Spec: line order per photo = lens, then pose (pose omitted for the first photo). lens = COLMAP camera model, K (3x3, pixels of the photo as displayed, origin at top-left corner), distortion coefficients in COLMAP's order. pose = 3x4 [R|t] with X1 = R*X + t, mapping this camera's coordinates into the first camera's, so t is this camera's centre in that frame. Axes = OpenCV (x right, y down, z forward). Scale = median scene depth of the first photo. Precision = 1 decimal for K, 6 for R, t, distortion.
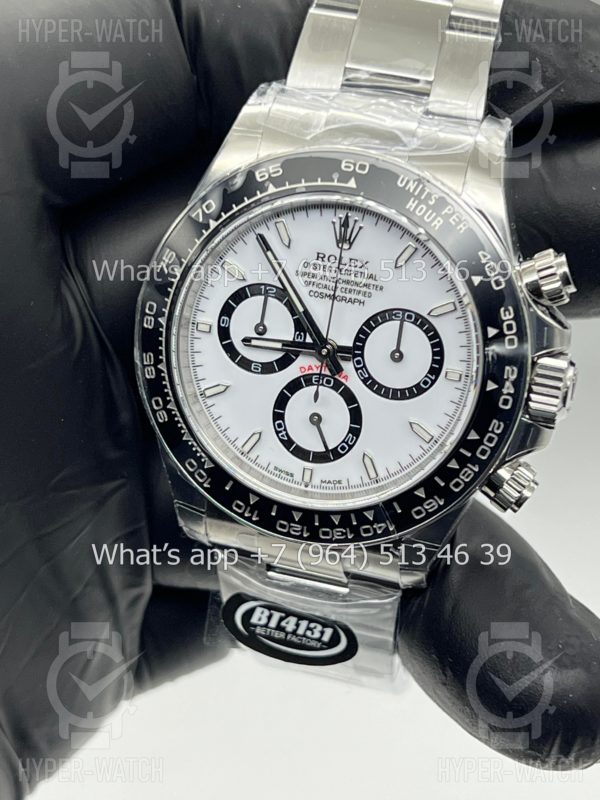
lens RADIAL K [[1961.8, 0, 285.0], [0, 1961.8, 400.6], [0, 0, 1]] dist [0.309486, -0.495304]
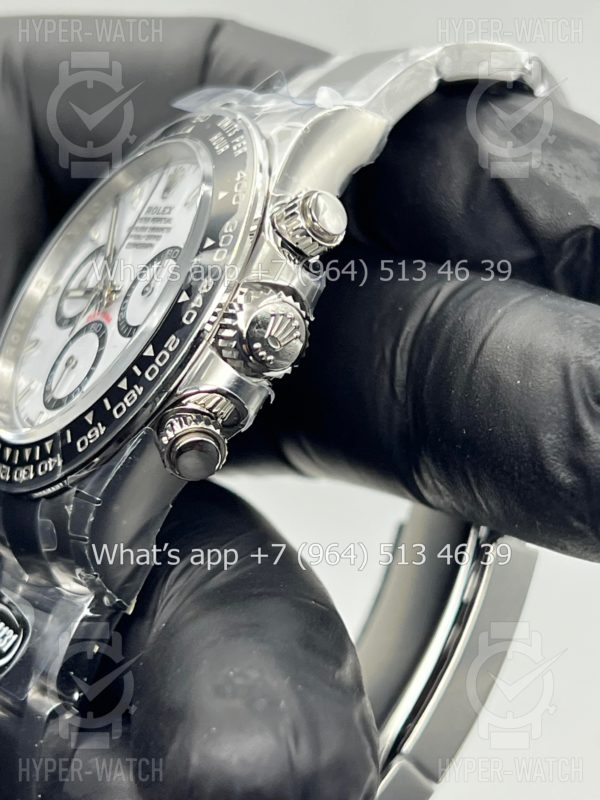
lens RADIAL K [[1961.8, 0, 285.0], [0, 1961.8, 400.6], [0, 0, 1]] dist [0.309486, -0.495304]
pose [[0.720460, 0.073967, -0.689540, 0.704200], [-0.465810, 0.788226, -0.402145, 0.338336], [0.513768, 0.610924, 0.602340, 0.527547]]
